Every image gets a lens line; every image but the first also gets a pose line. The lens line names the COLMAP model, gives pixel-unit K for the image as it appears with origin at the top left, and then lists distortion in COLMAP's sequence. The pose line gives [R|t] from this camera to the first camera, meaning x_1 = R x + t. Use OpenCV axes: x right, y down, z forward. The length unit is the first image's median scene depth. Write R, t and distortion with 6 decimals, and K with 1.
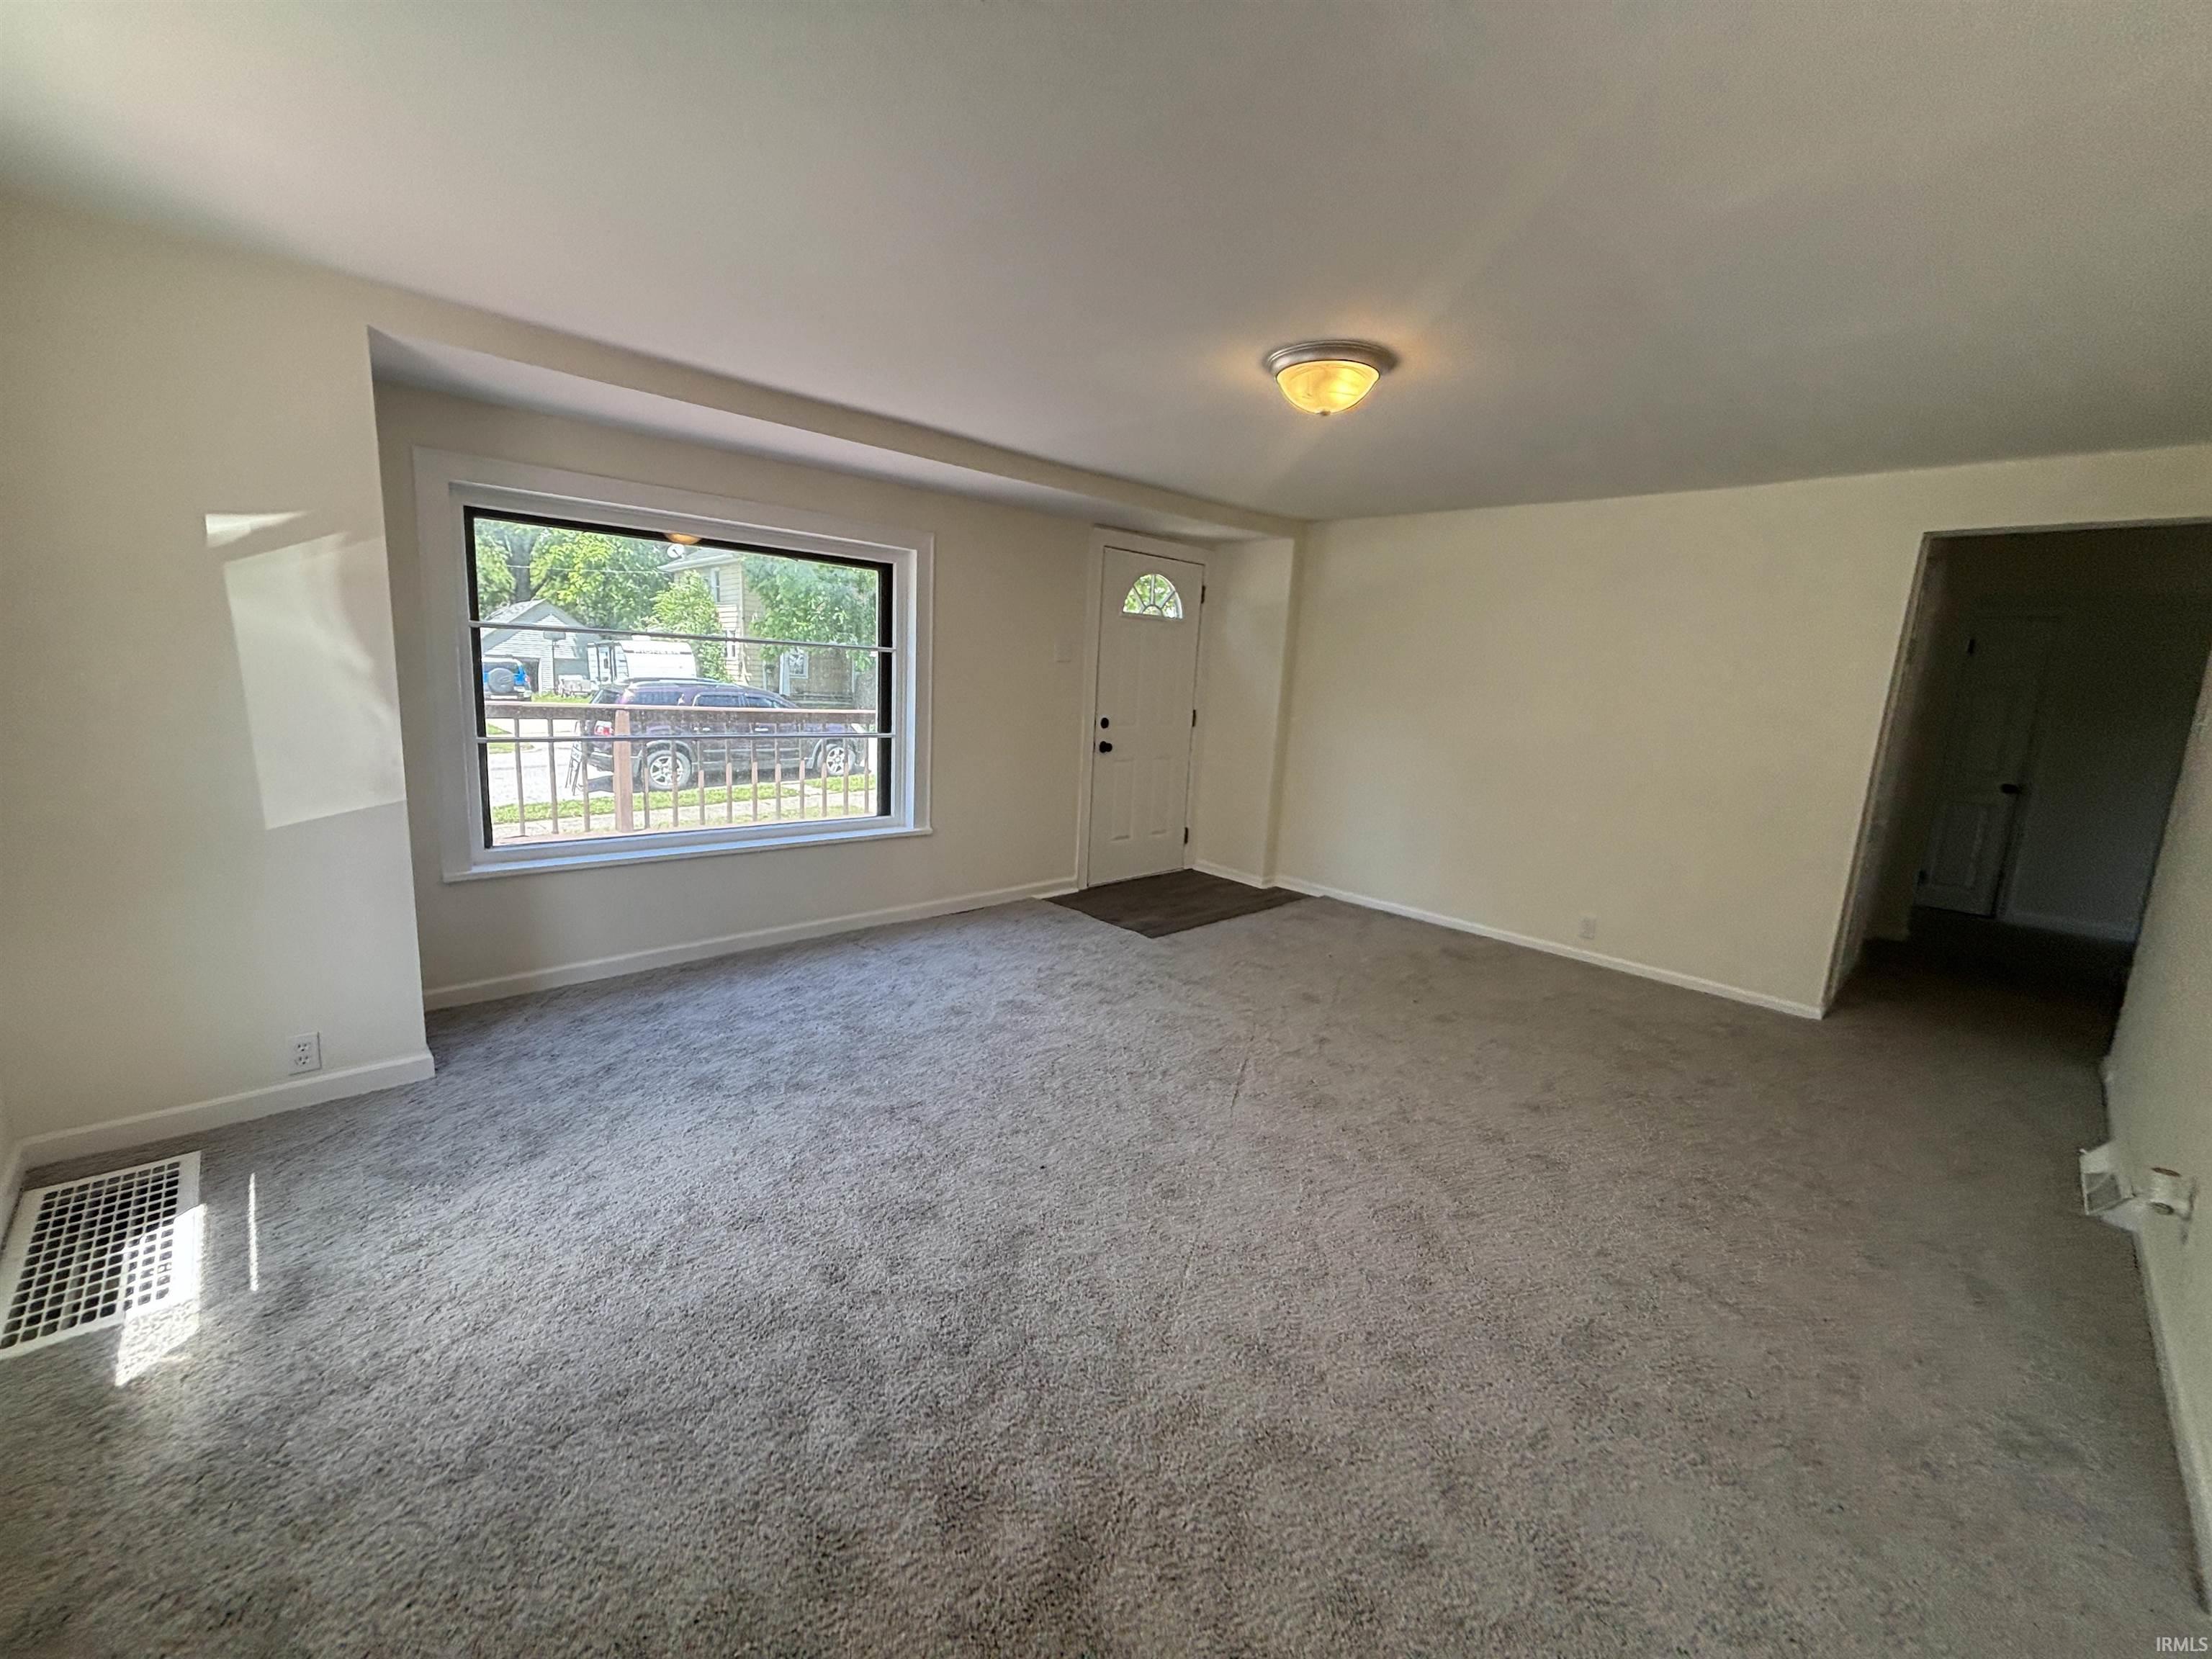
lens RADIAL K [[886.2, 0, 1098.3], [0, 886.2, 853.2], [0, 0, 1]] dist [0.000494, -0.000145]
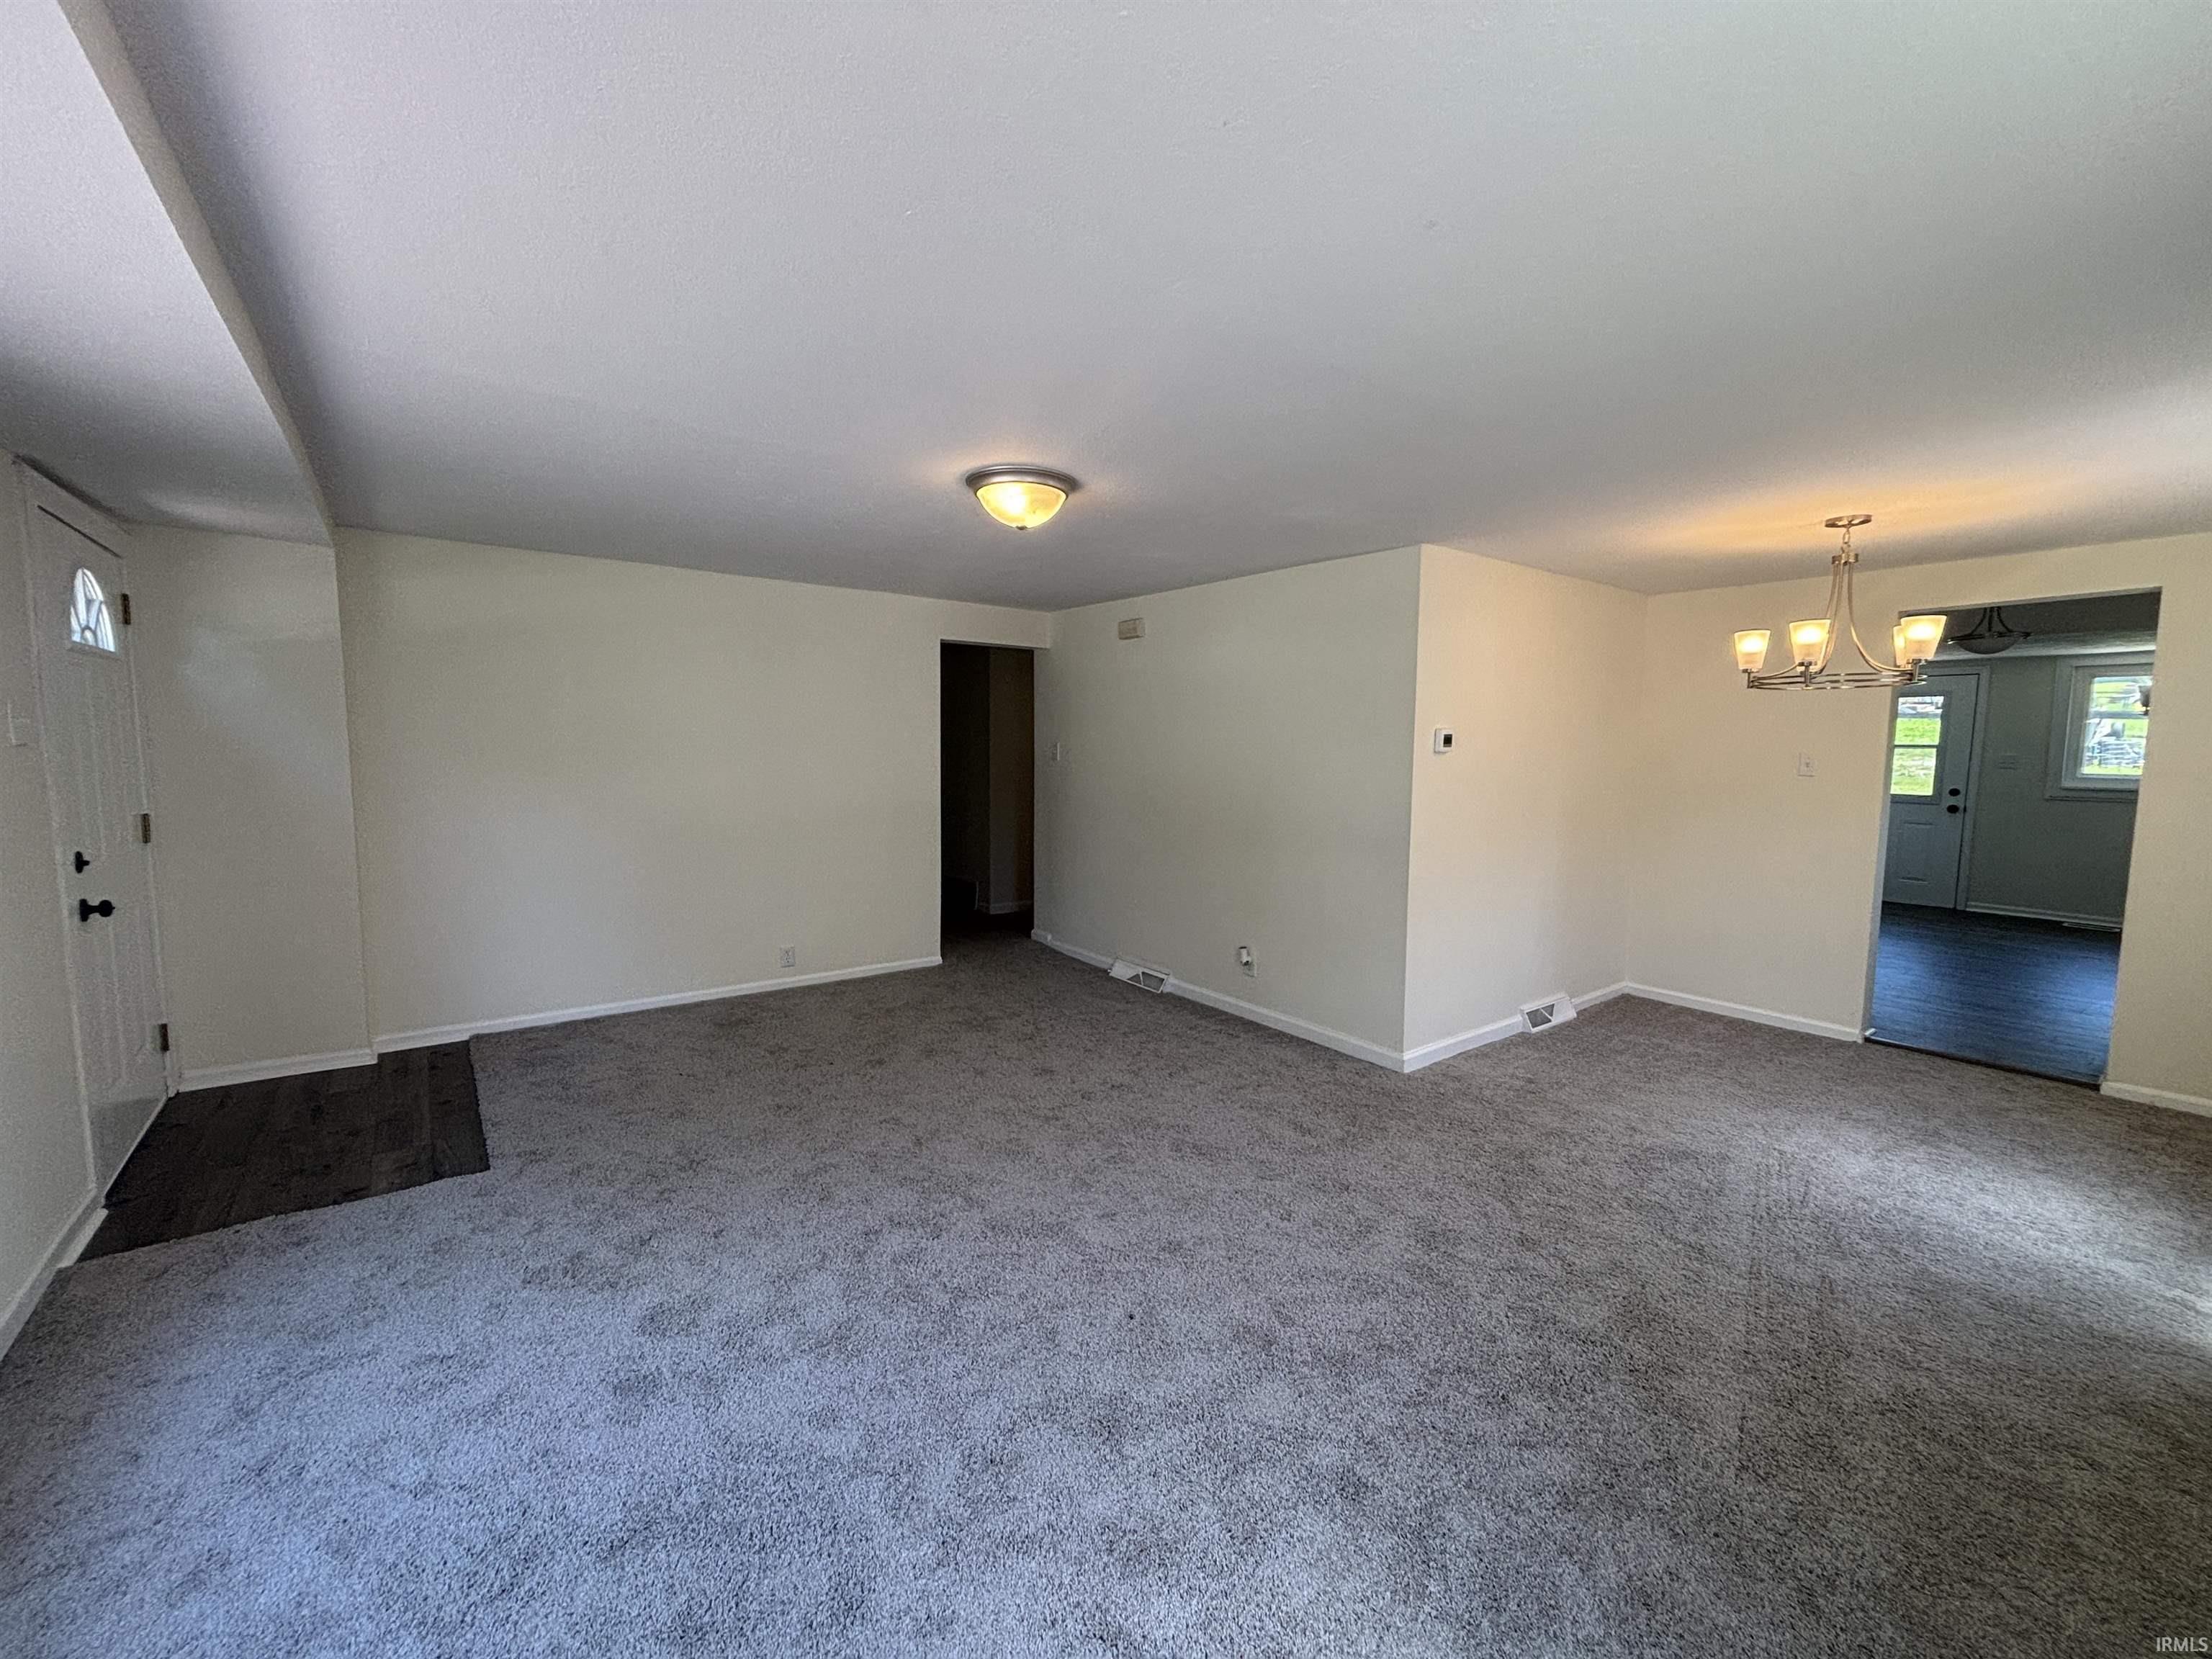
lens RADIAL K [[879.6, 0, 1100.0], [0, 879.6, 831.0], [0, 0, 1]] dist [0.002172, -0.000543]
pose [[0.117429, -0.149616, 0.981746, -0.508457], [0.196112, 0.972612, 0.124767, -0.143582], [-0.973525, 0.177881, 0.143554, 0.476163]]
